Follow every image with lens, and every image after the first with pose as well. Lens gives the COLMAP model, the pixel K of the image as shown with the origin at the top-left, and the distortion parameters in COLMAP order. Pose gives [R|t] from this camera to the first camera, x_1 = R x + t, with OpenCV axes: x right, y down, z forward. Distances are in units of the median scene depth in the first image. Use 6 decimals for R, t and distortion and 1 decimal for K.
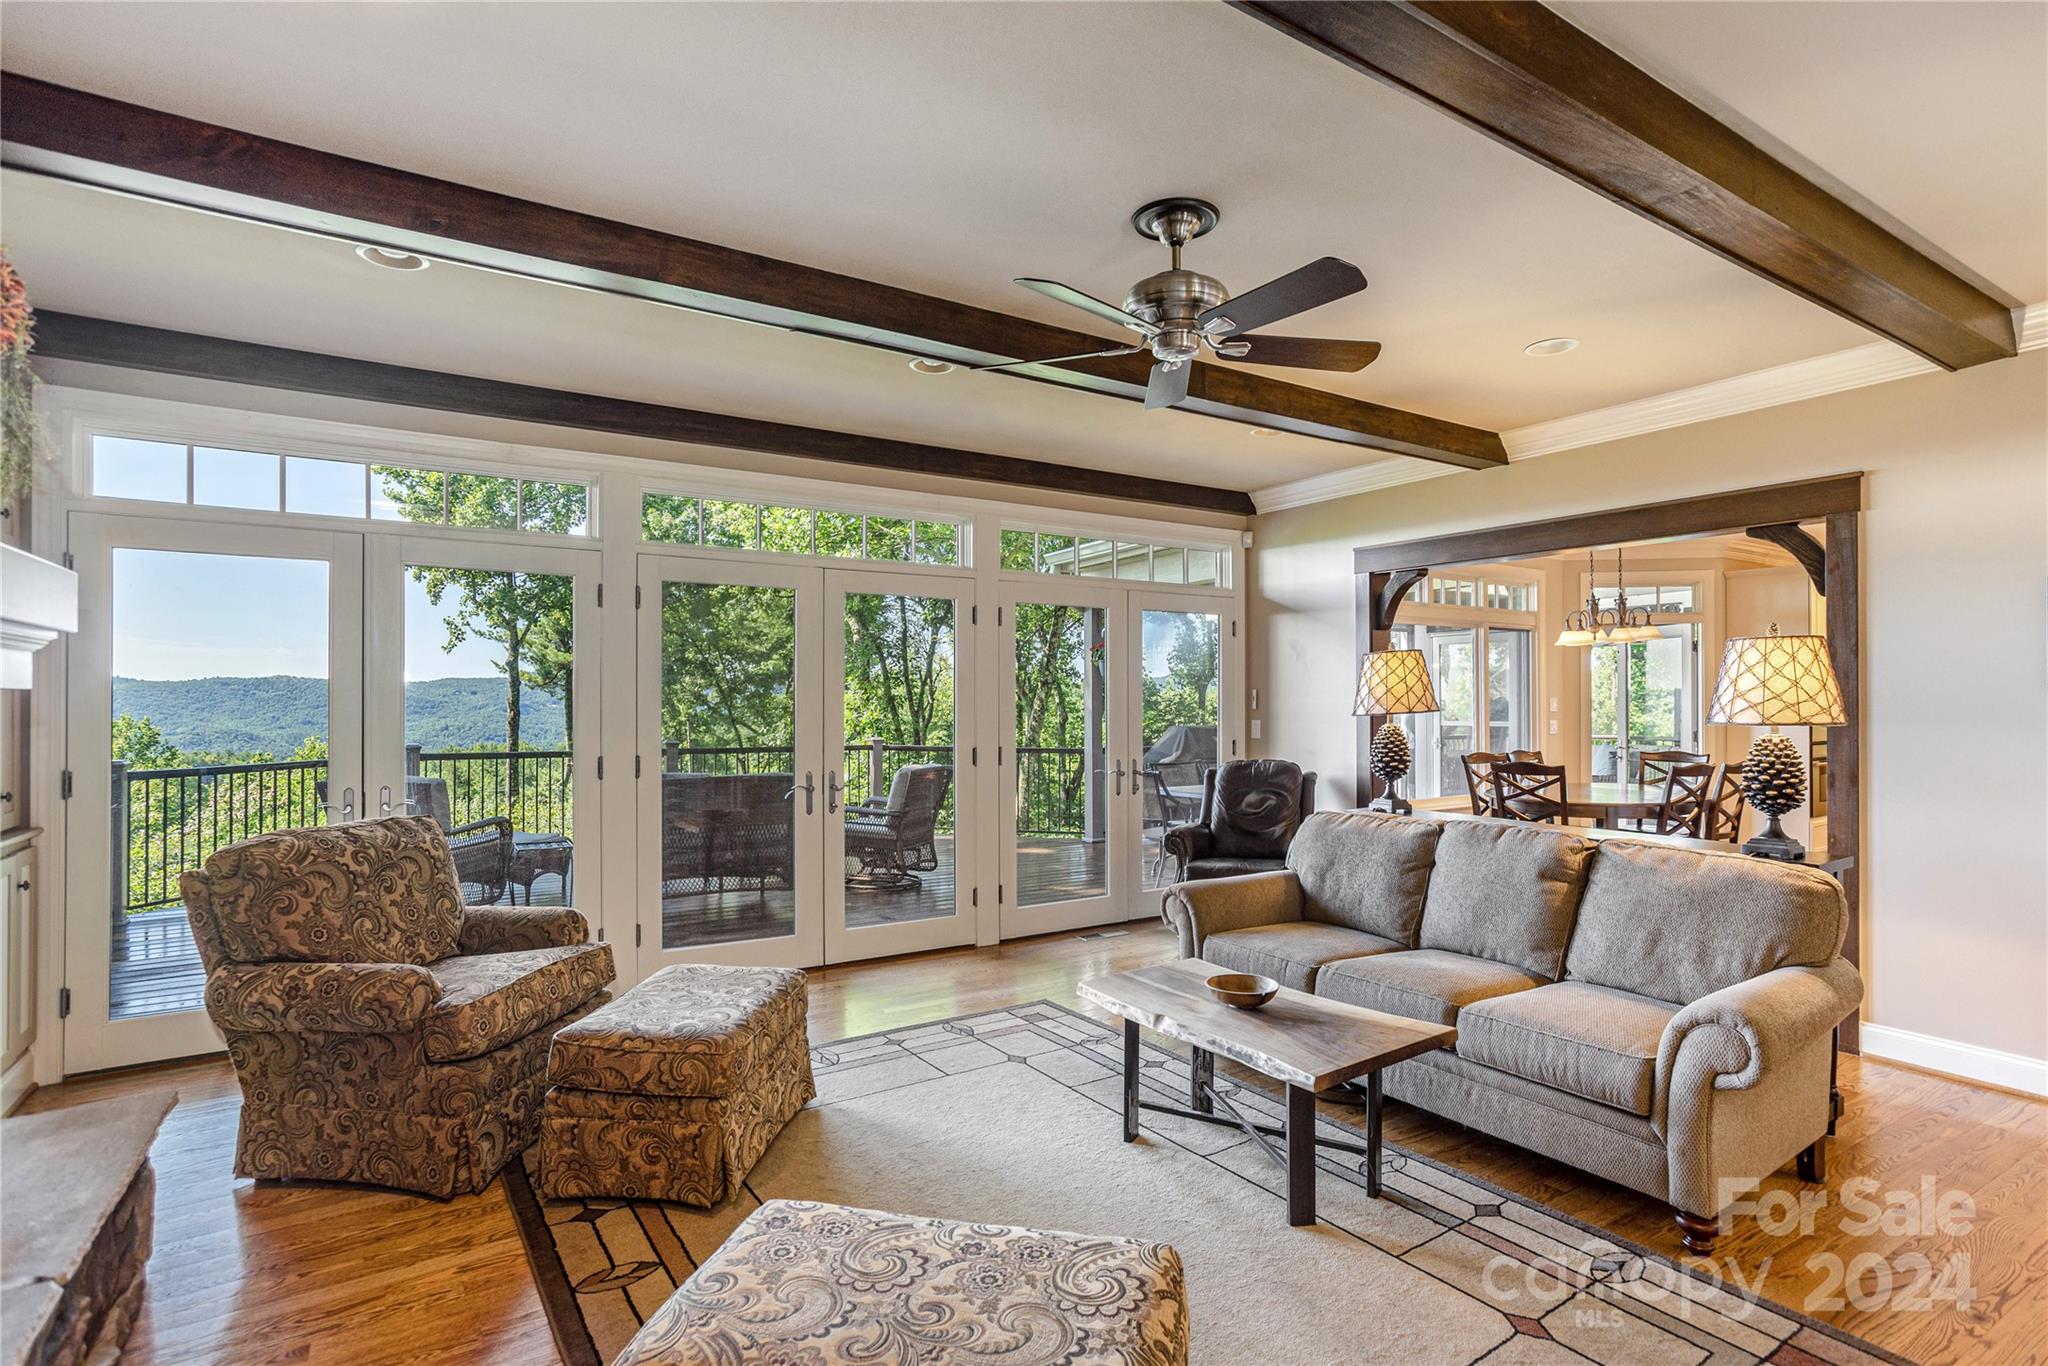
lens RADIAL K [[1062.5, 0, 1054.4], [0, 1062.5, 692.8], [0, 0, 1]] dist [-0.034034, 0.030045]
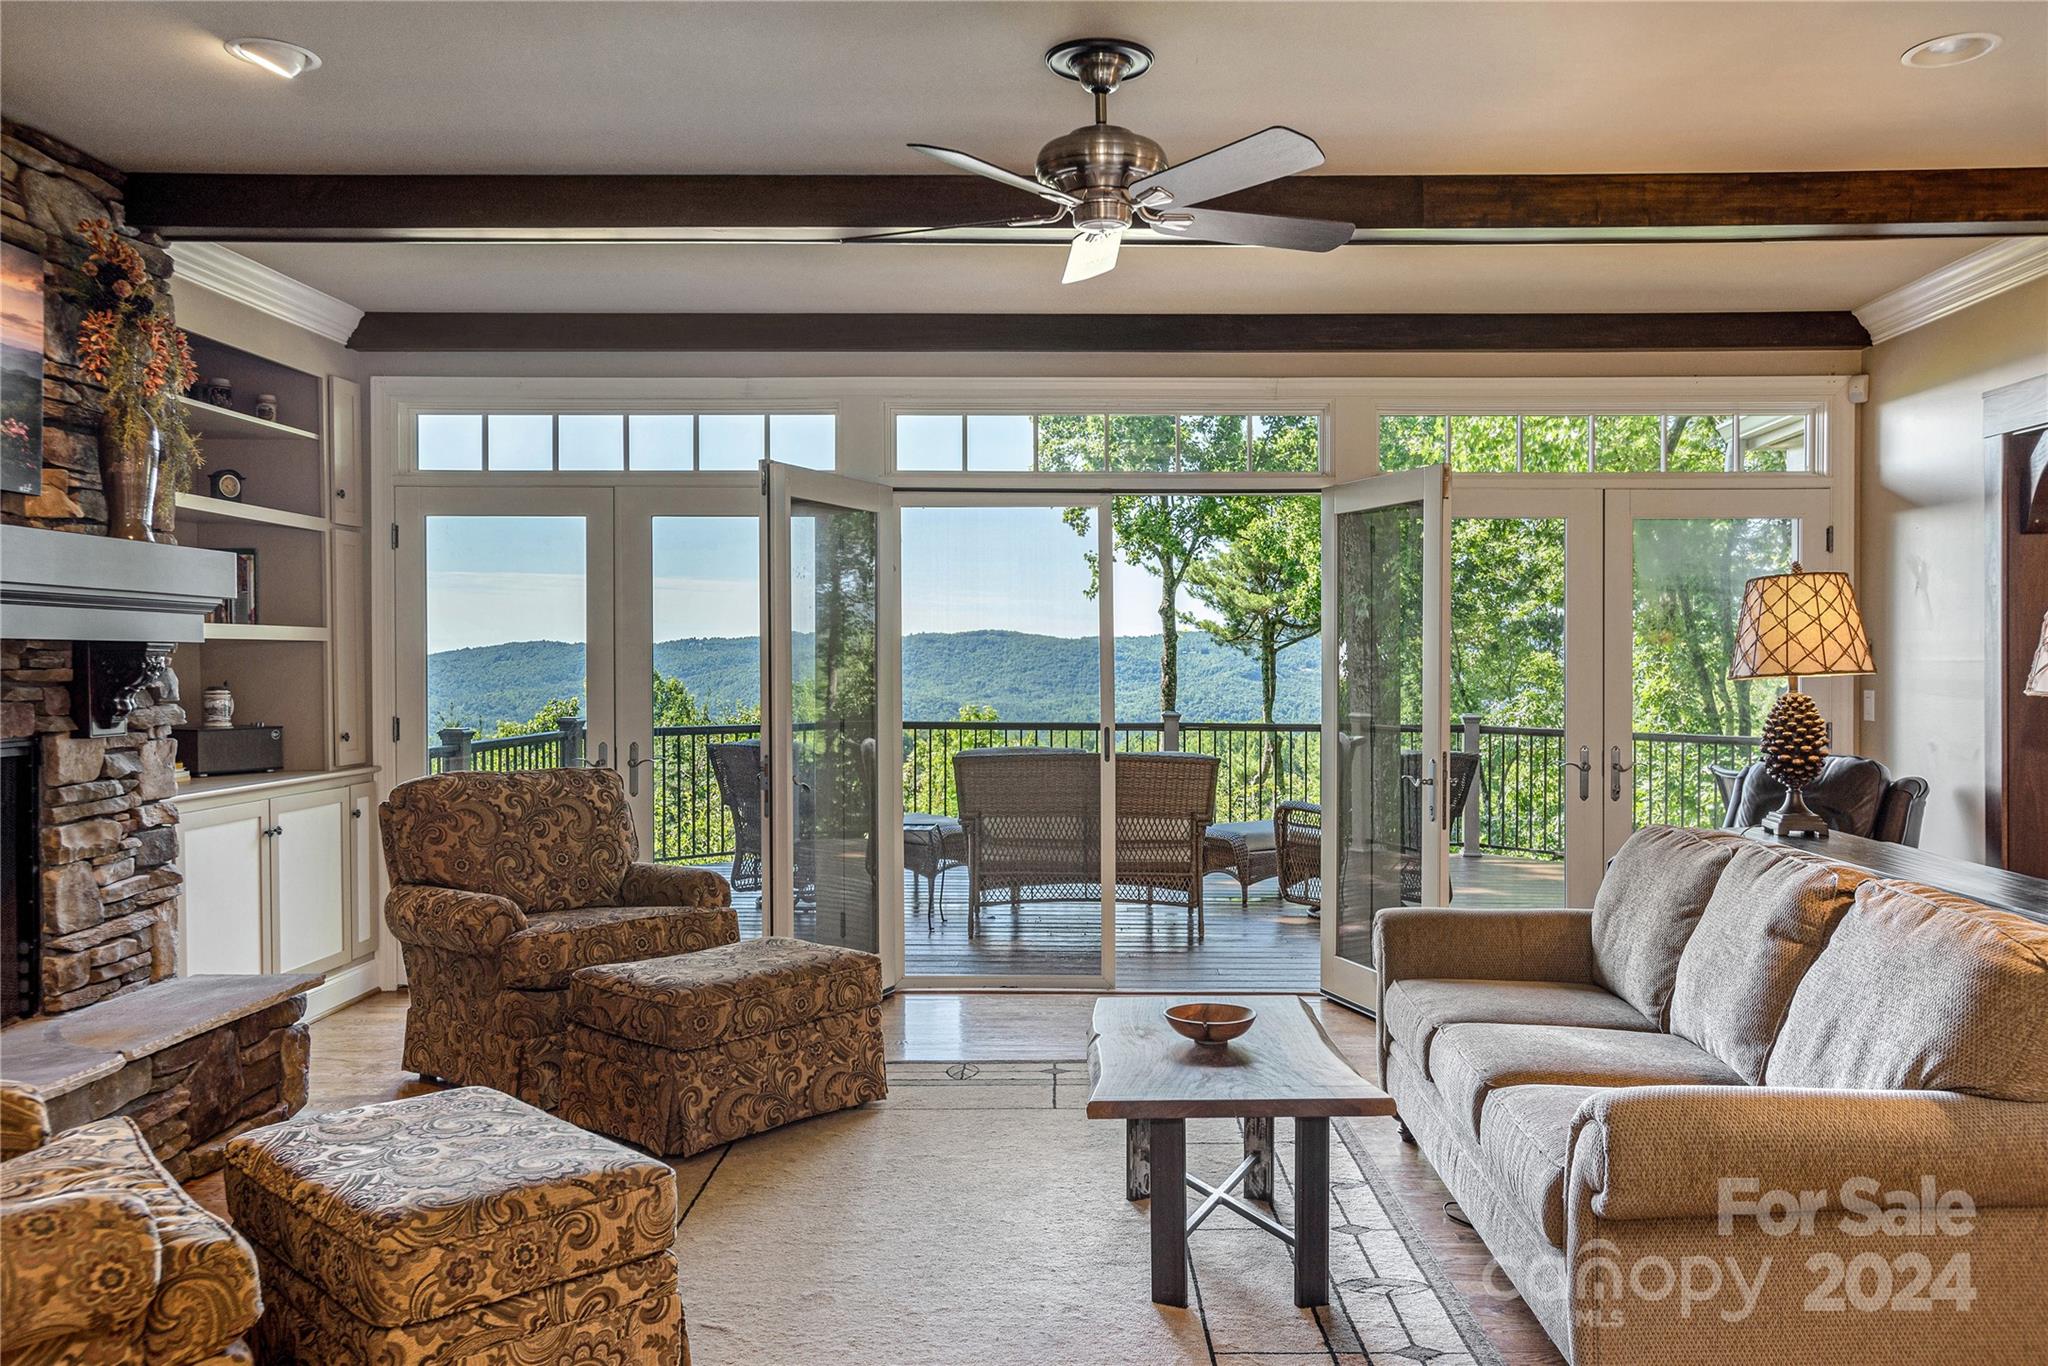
lens RADIAL K [[1643.0, 0, 1024.0], [0, 1643.0, 683.0], [0, 0, 1]] dist [0.008527, 0.011765]
pose [[0.821143, 0.009591, -0.570642, 0.762597], [0.001708, 0.999813, 0.019262, 0.006220], [0.570720, -0.016792, 0.820973, -0.075942]]
